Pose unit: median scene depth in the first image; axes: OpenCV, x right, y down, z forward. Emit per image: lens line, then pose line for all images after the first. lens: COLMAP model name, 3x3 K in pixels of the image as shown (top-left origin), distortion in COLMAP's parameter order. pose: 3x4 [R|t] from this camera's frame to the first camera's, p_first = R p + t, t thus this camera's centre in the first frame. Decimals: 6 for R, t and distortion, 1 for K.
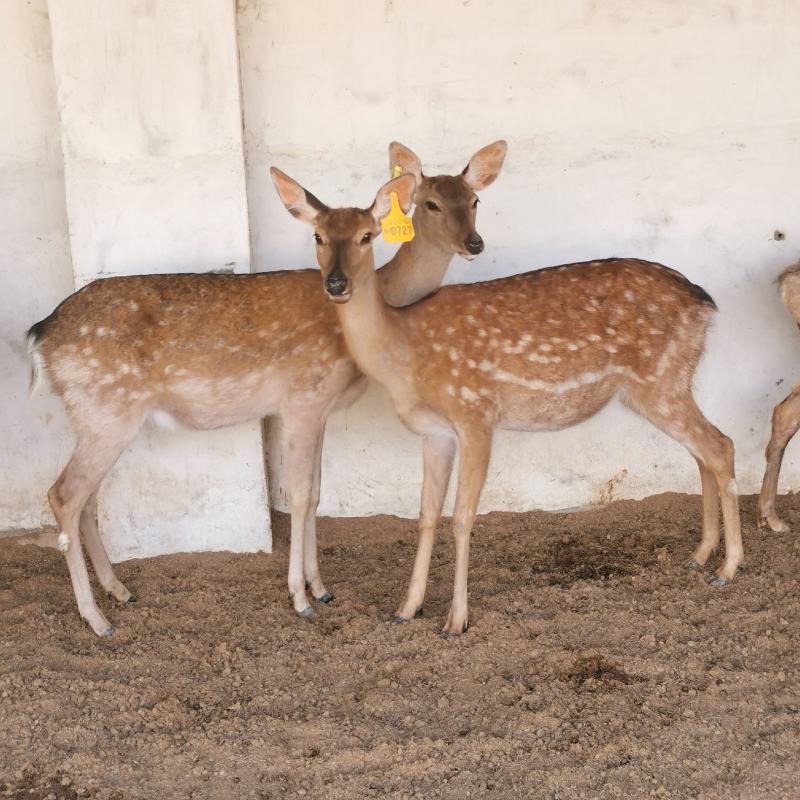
lens RADIAL K [[1534.6, 0, 401.5], [0, 1534.6, 460.3], [0, 0, 1]] dist [0.093987, -0.235139]
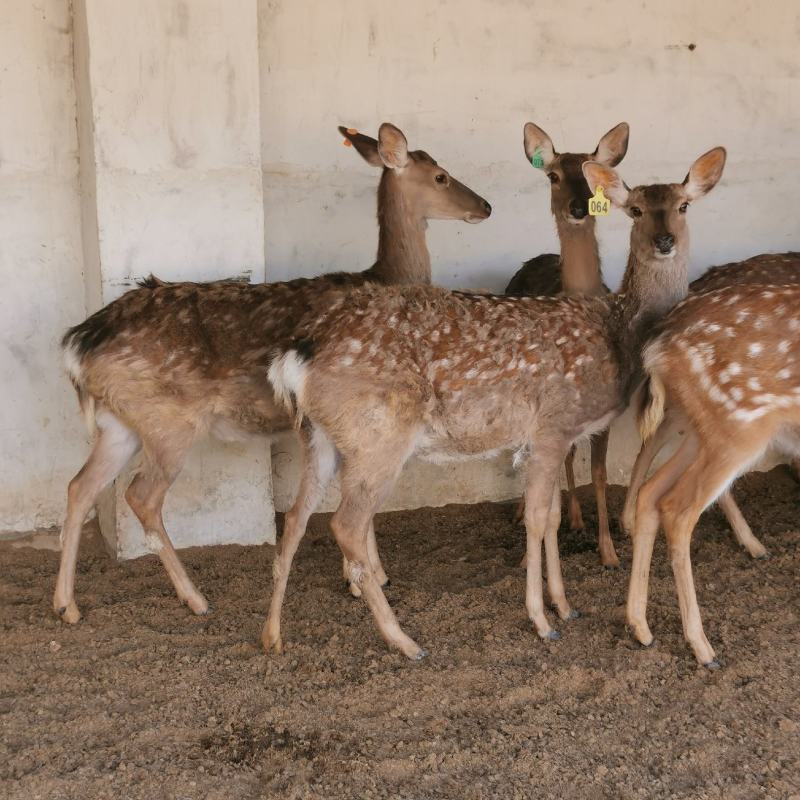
lens RADIAL K [[1534.6, 0, 401.5], [0, 1534.6, 460.3], [0, 0, 1]] dist [0.093987, -0.235139]
pose [[0.959885, -0.019226, 0.279736, -0.295008], [0.029355, 0.999055, -0.032065, 0.038475], [-0.278855, 0.038991, 0.959541, -0.045169]]
